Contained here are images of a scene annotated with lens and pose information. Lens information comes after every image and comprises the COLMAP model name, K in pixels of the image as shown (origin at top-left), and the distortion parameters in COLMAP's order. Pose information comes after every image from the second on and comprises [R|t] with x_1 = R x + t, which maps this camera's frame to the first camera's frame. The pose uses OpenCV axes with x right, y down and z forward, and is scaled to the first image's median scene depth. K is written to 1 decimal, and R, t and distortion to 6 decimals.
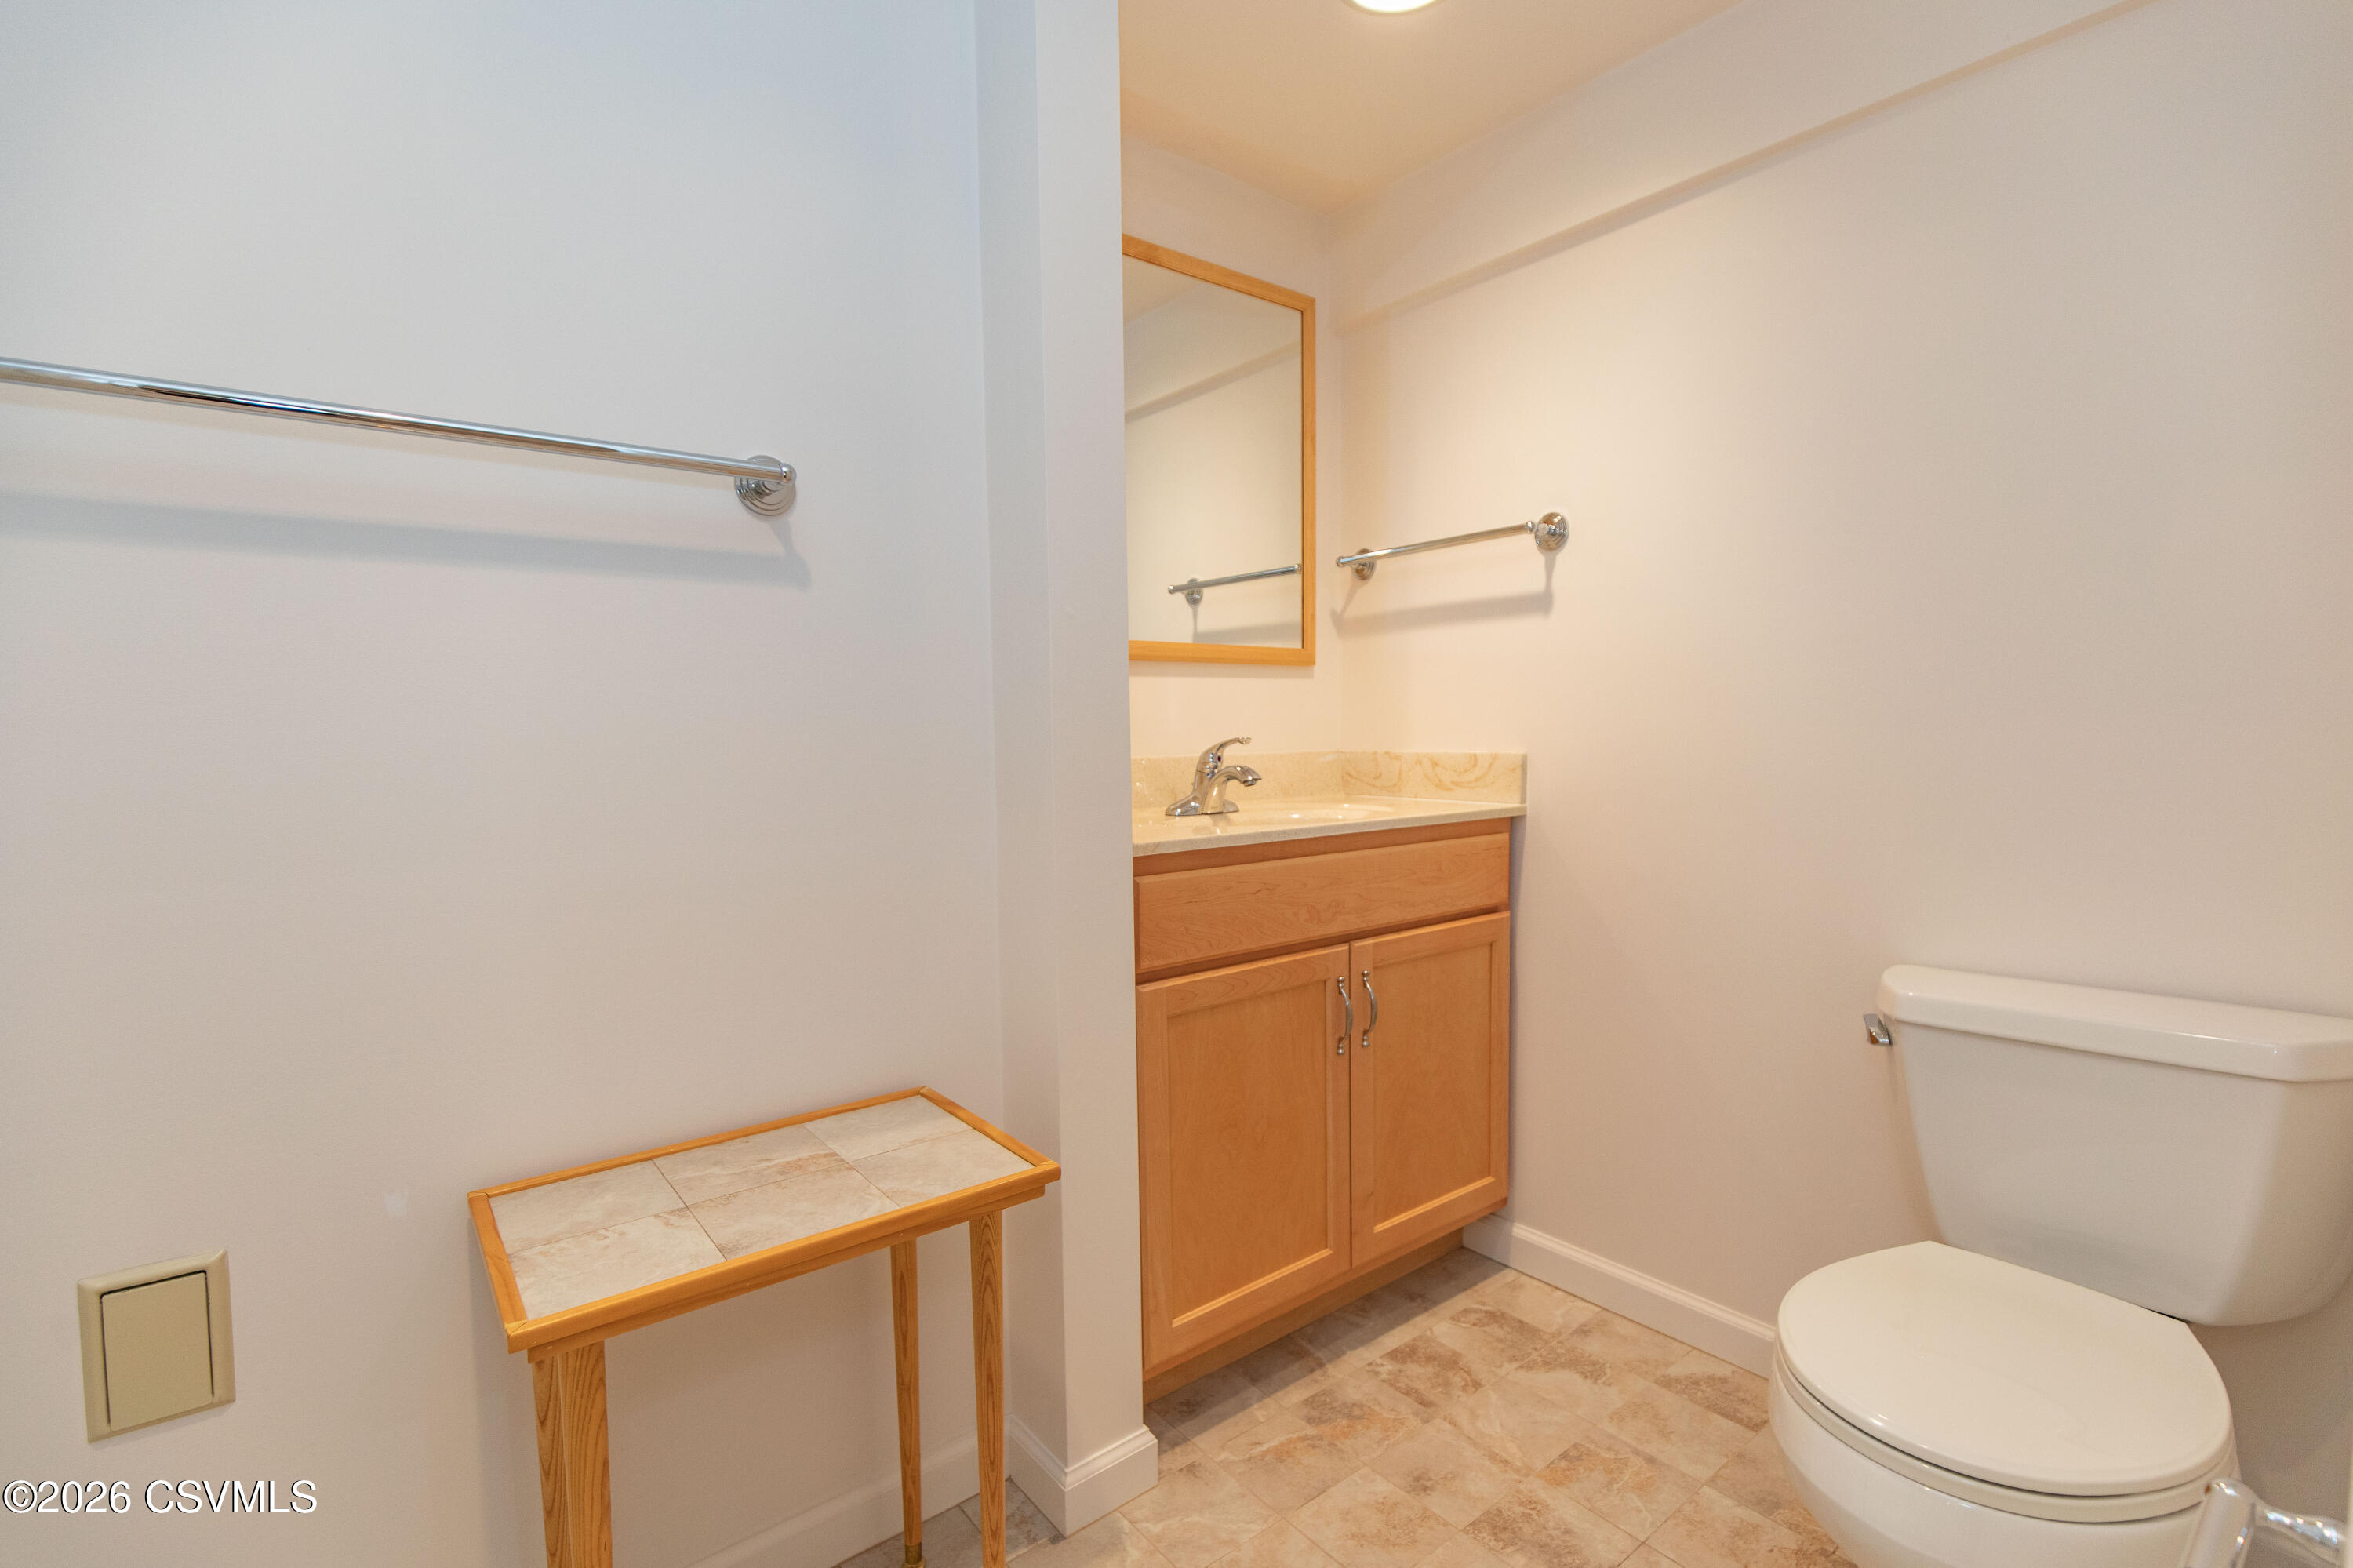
lens RADIAL K [[1074.8, 0, 1190.9], [0, 1074.8, 813.4], [0, 0, 1]] dist [0.003653, 0.000467]
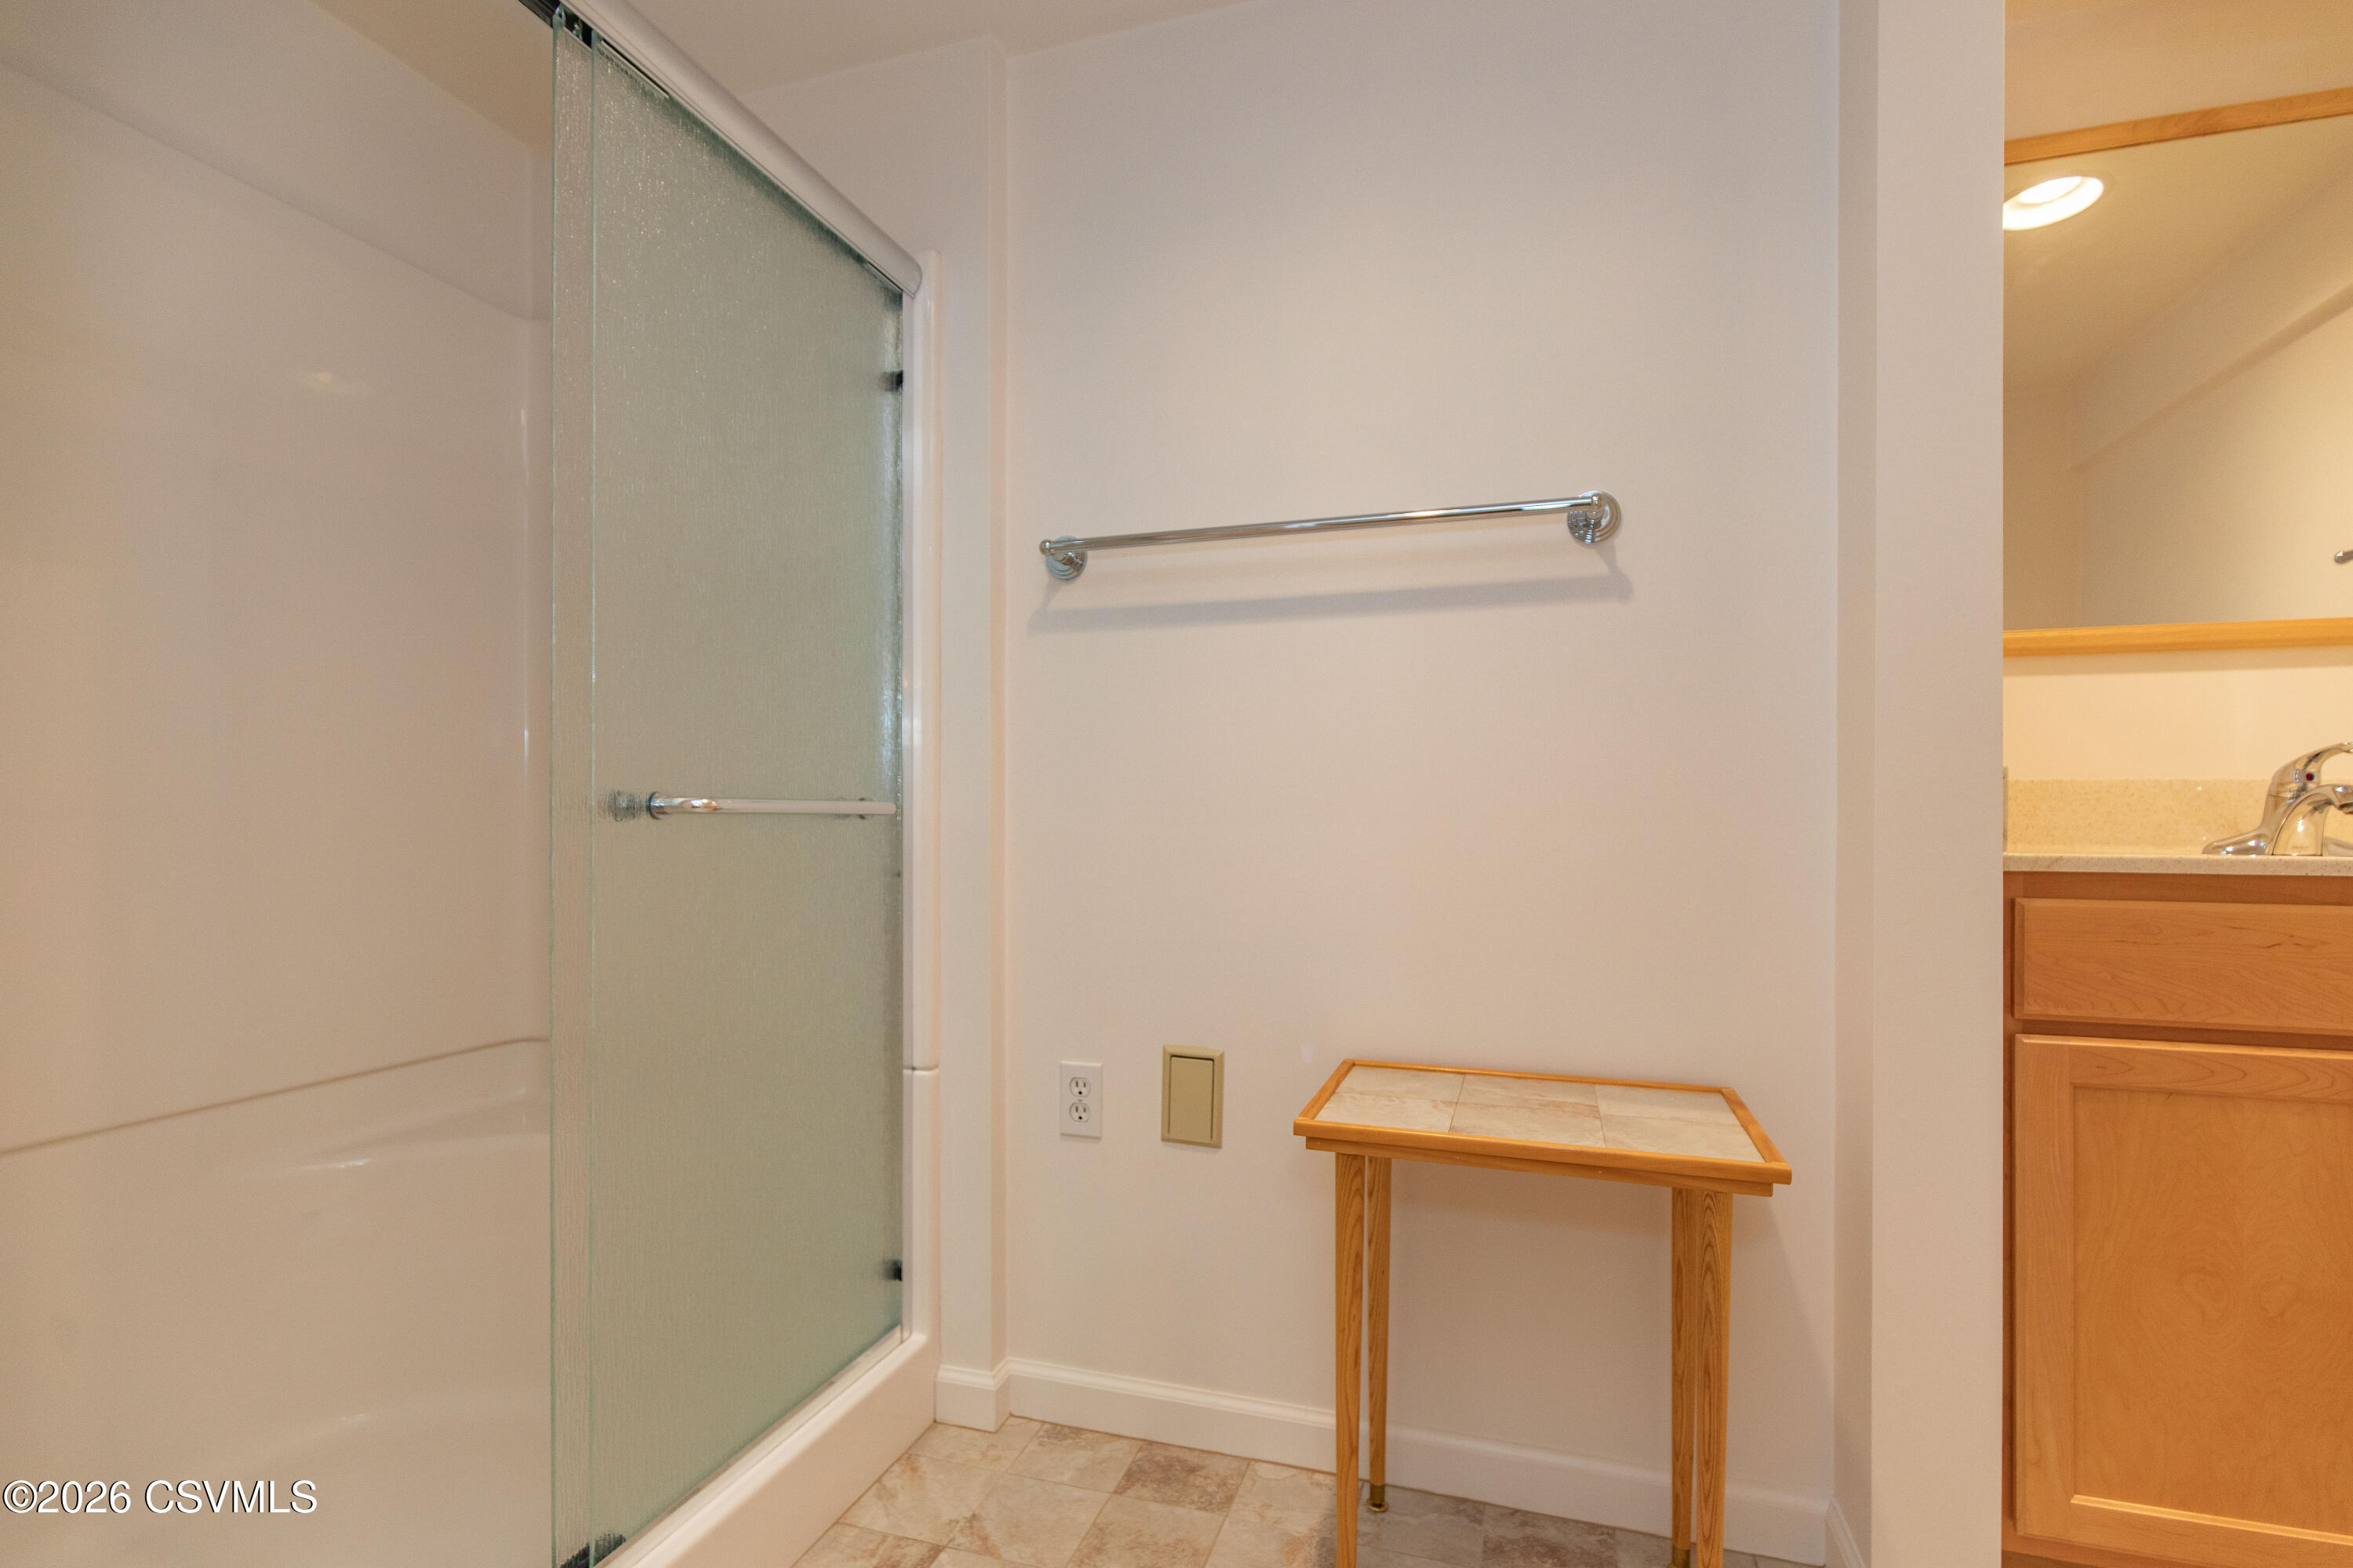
lens RADIAL K [[1074.8, 0, 1190.9], [0, 1074.8, 813.4], [0, 0, 1]] dist [0.003653, 0.000467]
pose [[0.550923, 0.011416, -0.834478, 0.333555], [-0.080546, 0.995966, -0.039551, 0.092814], [0.830660, 0.089003, 0.549620, 0.032834]]
